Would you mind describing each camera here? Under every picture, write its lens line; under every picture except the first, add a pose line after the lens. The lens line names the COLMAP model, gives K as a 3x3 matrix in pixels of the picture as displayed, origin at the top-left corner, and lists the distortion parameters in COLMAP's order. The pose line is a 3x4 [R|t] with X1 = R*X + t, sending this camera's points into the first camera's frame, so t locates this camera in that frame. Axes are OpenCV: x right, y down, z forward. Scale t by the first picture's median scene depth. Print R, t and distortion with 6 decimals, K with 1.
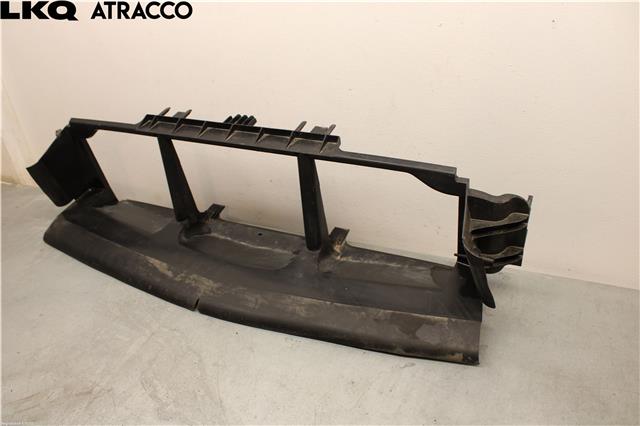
lens RADIAL K [[521.5, 0, 320.0], [0, 521.5, 213.0], [0, 0, 1]] dist [-0.180715, 0.169239]
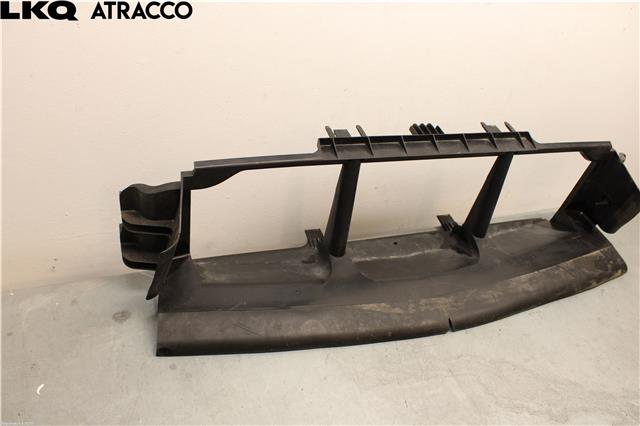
lens RADIAL K [[521.5, 0, 320.0], [0, 521.5, 213.0], [0, 0, 1]] dist [-0.180715, 0.169239]
pose [[0.706485, -0.257775, 0.659114, -0.998137], [0.220086, 0.965154, 0.141561, -0.216228], [-0.672638, 0.045051, 0.738599, 0.446527]]
